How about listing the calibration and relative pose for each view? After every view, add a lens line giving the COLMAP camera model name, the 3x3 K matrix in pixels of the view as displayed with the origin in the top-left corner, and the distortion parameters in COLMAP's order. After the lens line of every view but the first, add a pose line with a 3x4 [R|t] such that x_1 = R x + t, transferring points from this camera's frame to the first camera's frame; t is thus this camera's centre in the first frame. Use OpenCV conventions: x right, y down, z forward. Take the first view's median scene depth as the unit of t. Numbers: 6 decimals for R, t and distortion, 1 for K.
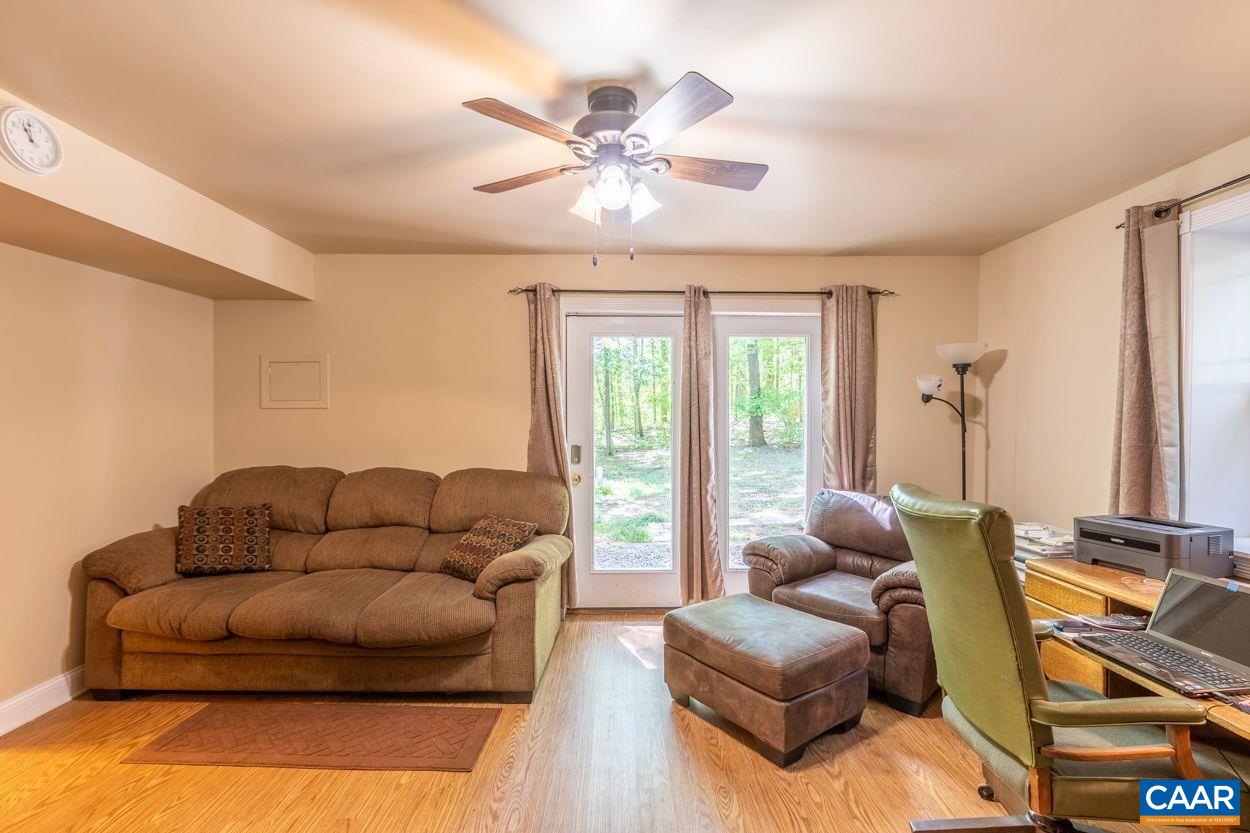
lens RADIAL K [[558.1, 0, 626.1], [0, 558.1, 419.7], [0, 0, 1]] dist [-0.002934, 0.000043]
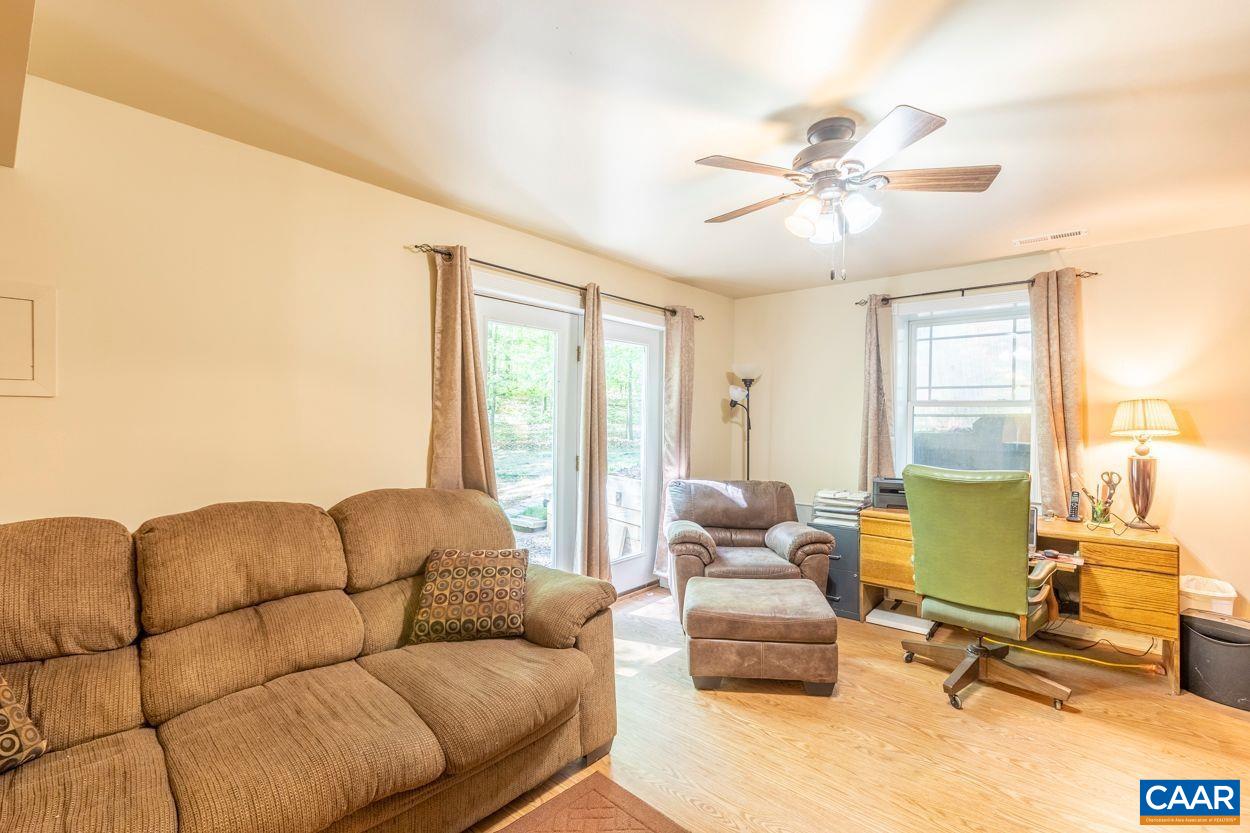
lens RADIAL K [[558.1, 0, 630.3], [0, 558.1, 417.2], [0, 0, 1]] dist [-0.002934, 0.000043]
pose [[0.663345, 0.003592, 0.748305, -0.625731], [-0.003861, 0.999992, -0.001378, -0.004182], [-0.748304, -0.001975, 0.663353, 0.322429]]
